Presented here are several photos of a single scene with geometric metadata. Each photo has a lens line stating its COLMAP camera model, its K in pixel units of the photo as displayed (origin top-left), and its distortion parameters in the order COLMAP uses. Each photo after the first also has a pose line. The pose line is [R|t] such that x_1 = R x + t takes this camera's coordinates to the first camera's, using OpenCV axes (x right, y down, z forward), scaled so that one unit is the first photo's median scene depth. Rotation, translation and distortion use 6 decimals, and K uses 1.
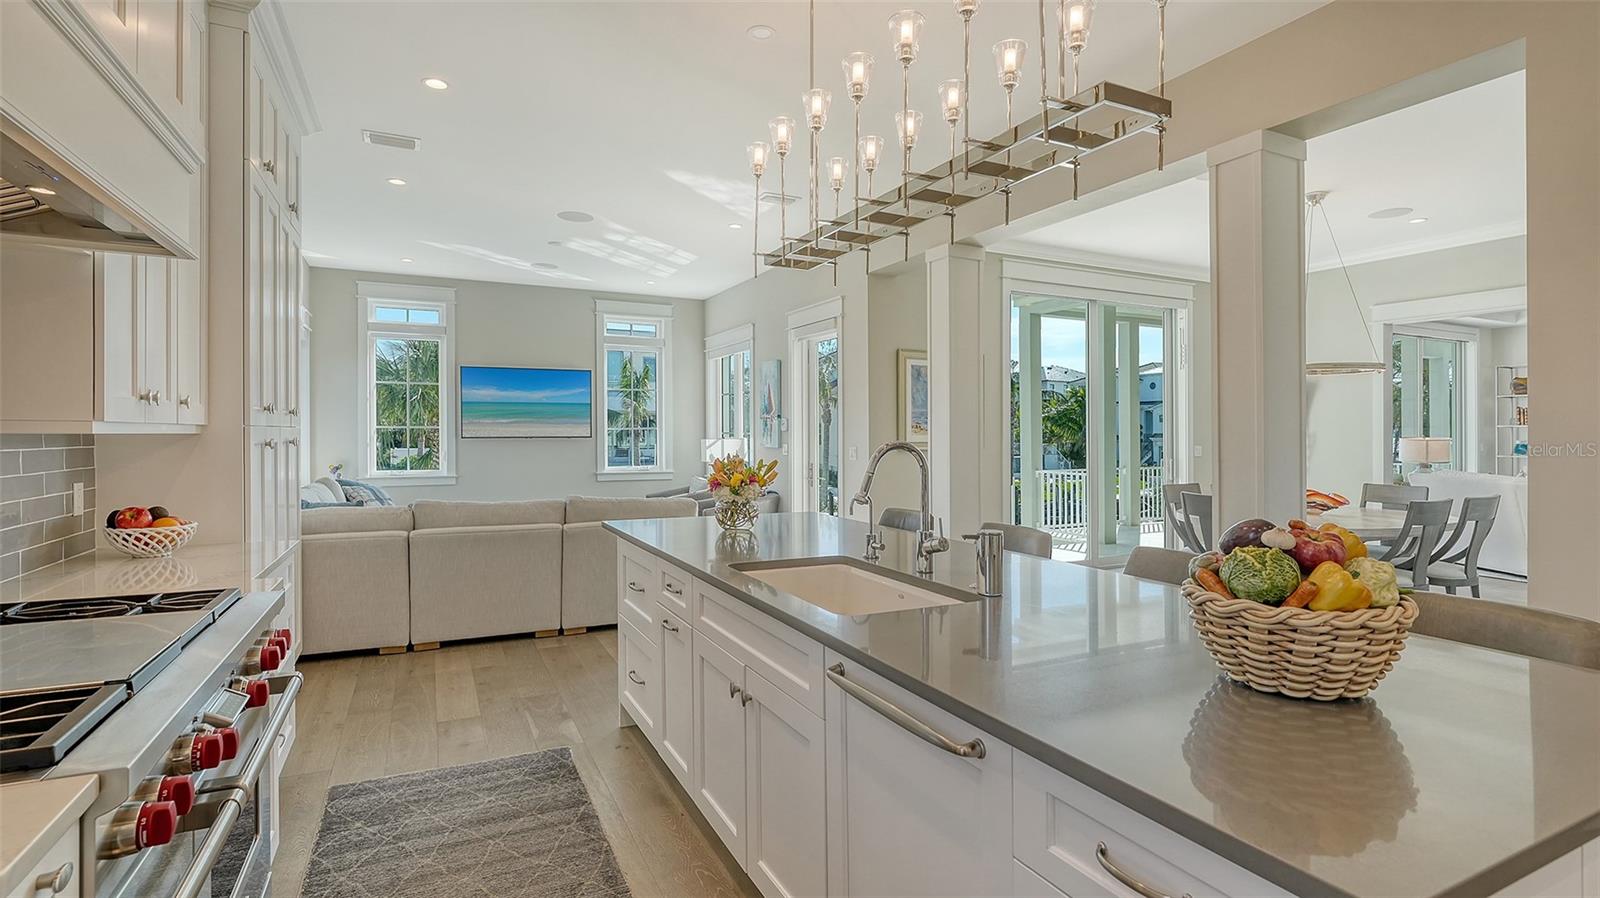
lens RADIAL K [[758.8, 0, 810.7], [0, 758.8, 432.8], [0, 0, 1]] dist [0.000491, -0.000576]
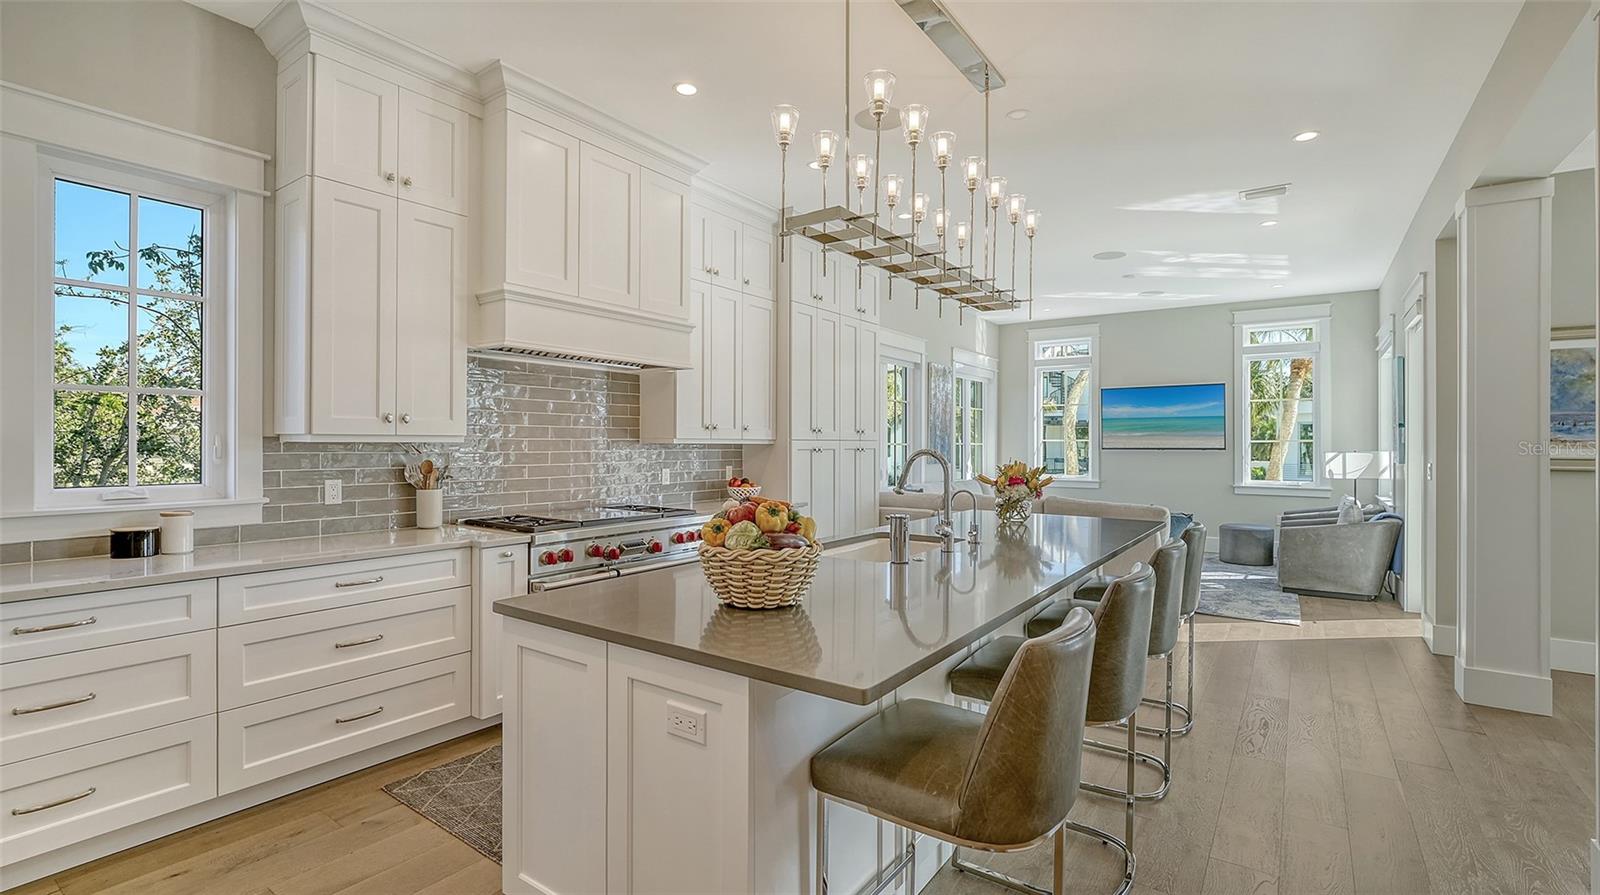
lens RADIAL K [[729.2, 0, 800.0], [0, 729.2, 447.5], [0, 0, 1]] dist [-0.009075, -0.000076]
pose [[0.465029, 0.003221, -0.885290, 0.628679], [-0.002169, 0.999995, 0.002499, 0.003436], [0.885293, 0.000758, 0.465034, 0.110735]]
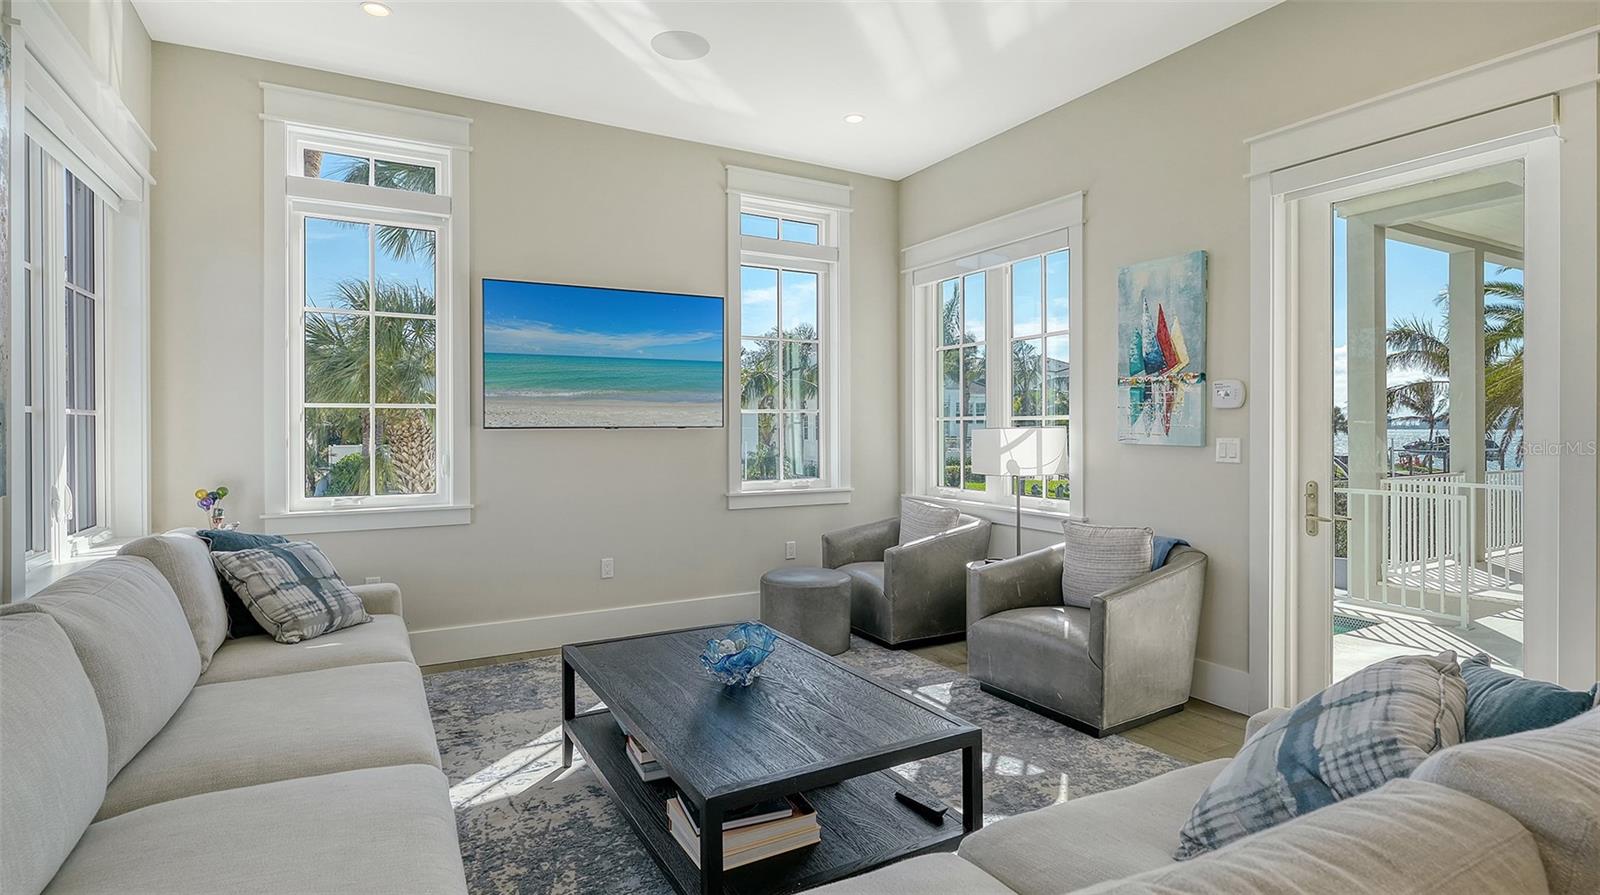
lens RADIAL K [[786.2, 0, 778.6], [0, 786.2, 433.8], [0, 0, 1]] dist [0.028542, -0.000046]
pose [[0.999924, -0.003423, 0.011861, -0.540506], [0.003306, 0.999945, 0.009931, 0.011163], [-0.011894, -0.009891, 0.999880, 0.960569]]
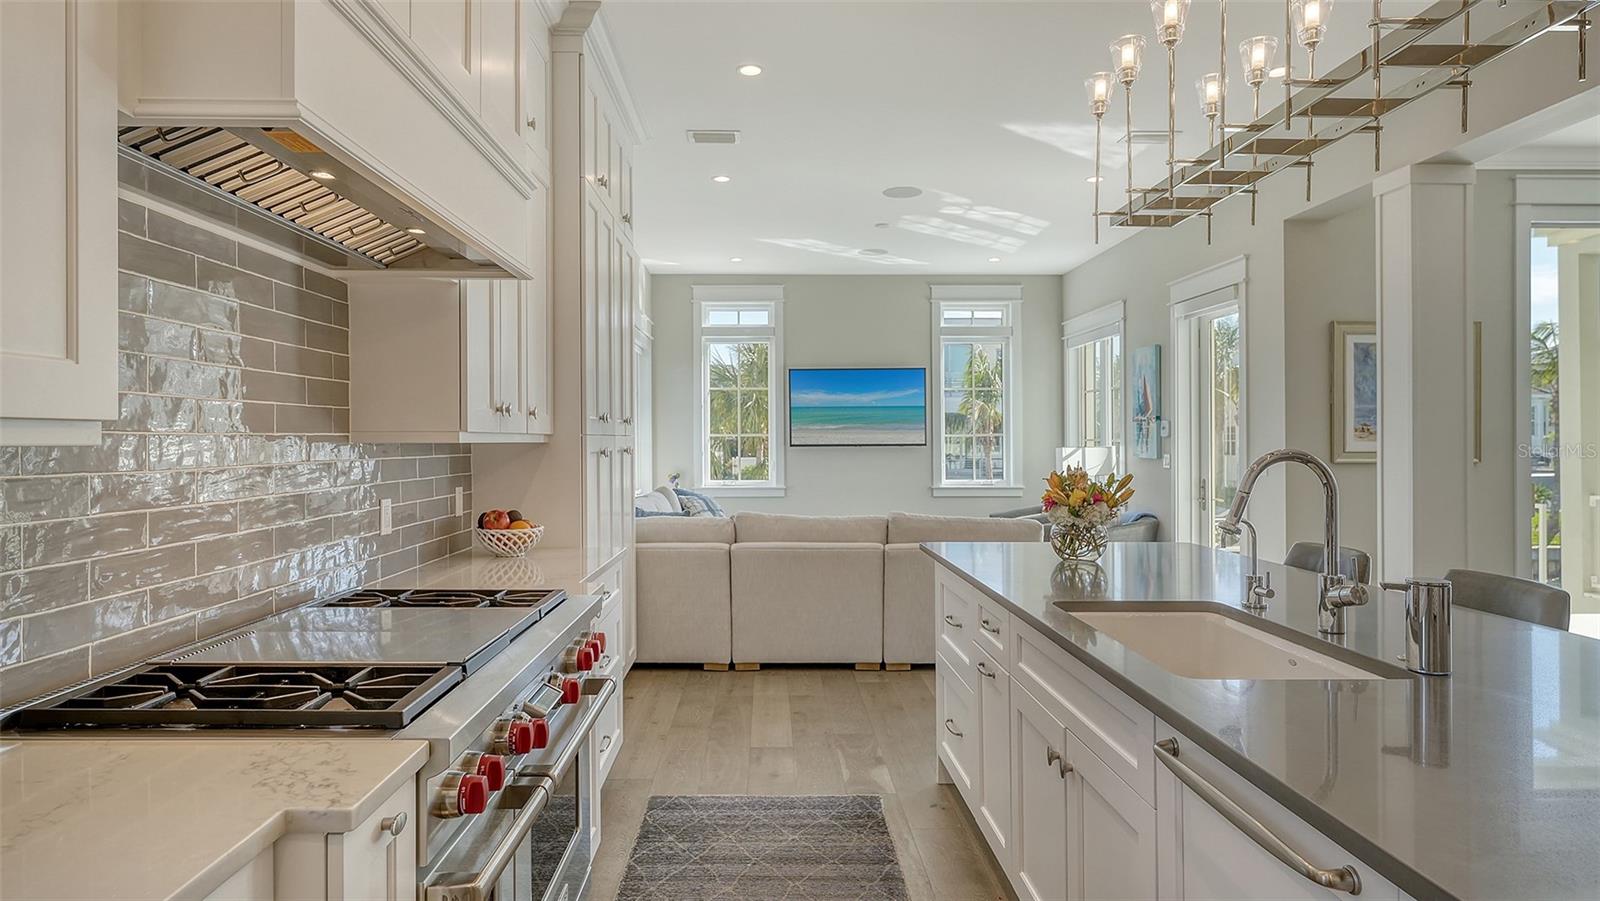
lens RADIAL K [[915.3, 0, 797.8], [0, 915.3, 443.0], [0, 0, 1]] dist [0.004495, -0.000736]
pose [[0.901625, -0.002986, -0.432508, 0.059770], [0.004414, 0.999988, 0.002296, 0.000198], [0.432496, -0.003979, 0.901627, -0.000802]]
